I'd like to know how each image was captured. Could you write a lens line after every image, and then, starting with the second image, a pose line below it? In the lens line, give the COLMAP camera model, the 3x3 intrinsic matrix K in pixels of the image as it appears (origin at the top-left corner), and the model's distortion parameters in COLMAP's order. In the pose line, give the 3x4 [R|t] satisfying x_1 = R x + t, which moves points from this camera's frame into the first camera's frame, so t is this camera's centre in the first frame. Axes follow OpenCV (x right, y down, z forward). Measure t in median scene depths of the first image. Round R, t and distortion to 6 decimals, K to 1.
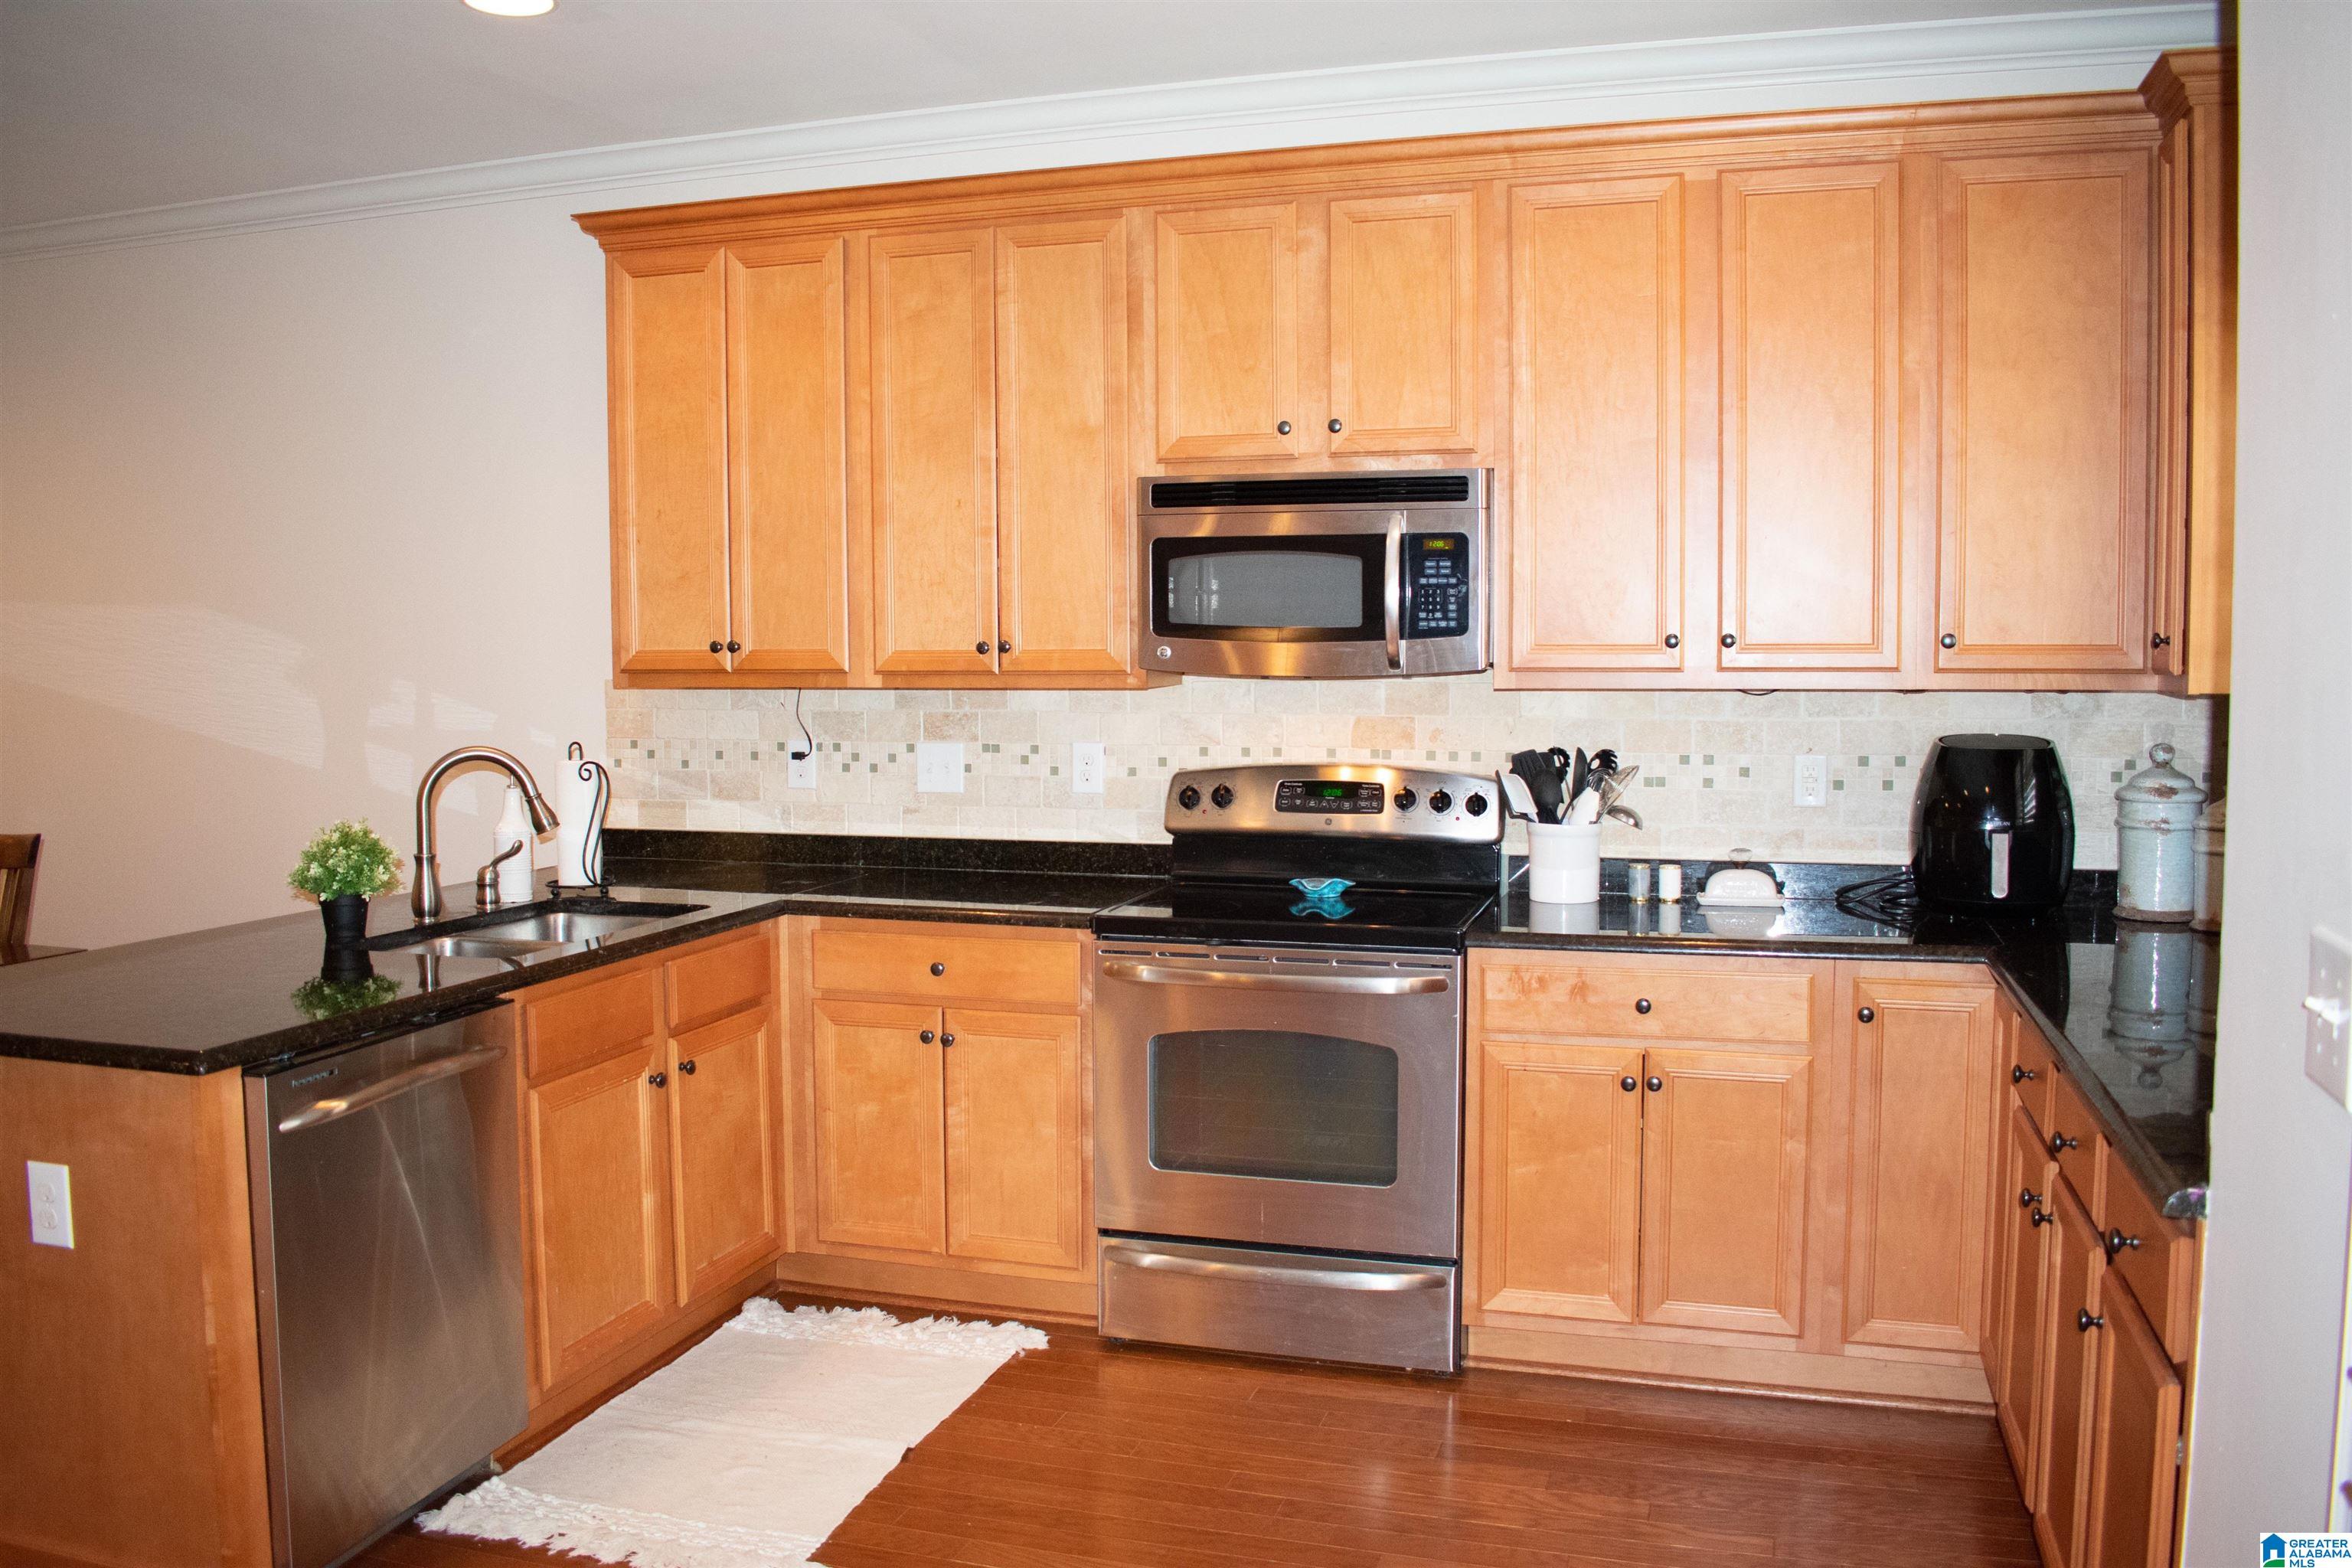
lens RADIAL K [[1880.9, 0, 1199.4], [0, 1880.9, 783.3], [0, 0, 1]] dist [-0.082557, 0.000912]
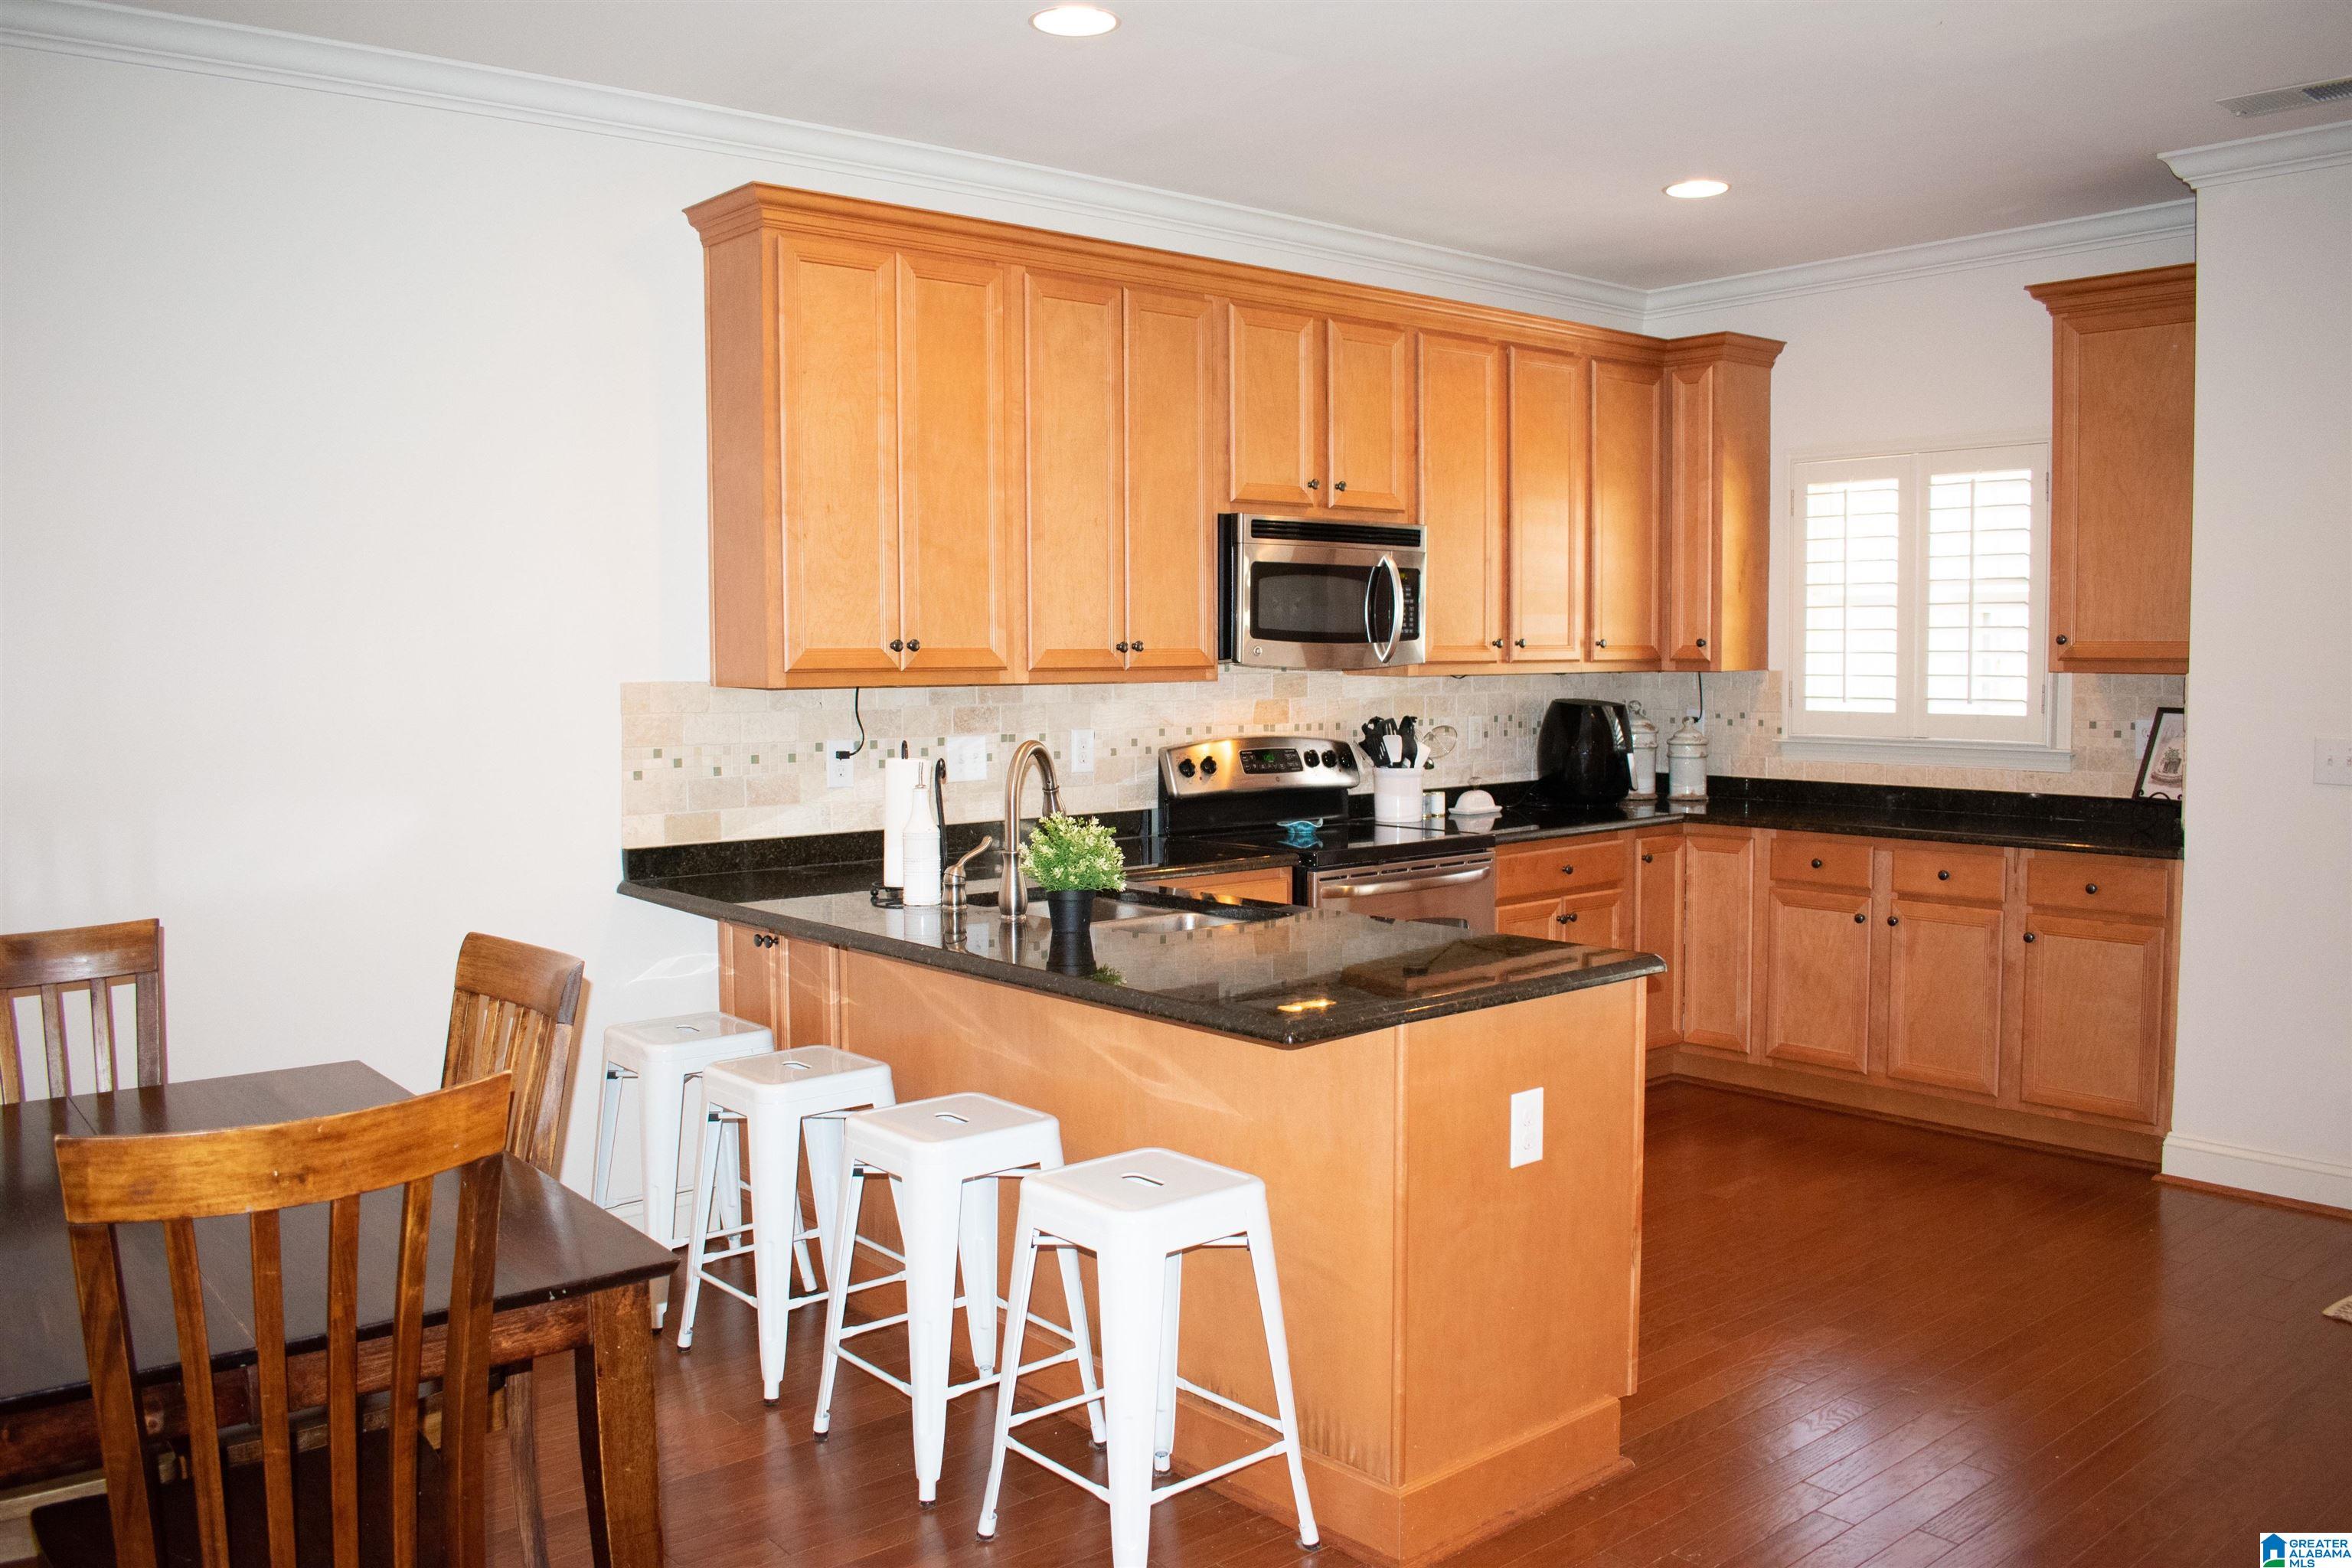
lens RADIAL K [[1880.9, 0, 1199.4], [0, 1880.9, 783.3], [0, 0, 1]] dist [-0.082557, 0.000912]
pose [[0.531900, -0.058817, 0.844762, -1.009172], [0.063699, 0.997538, 0.029346, -0.017652], [-0.844408, 0.038201, 0.534337, 0.315049]]
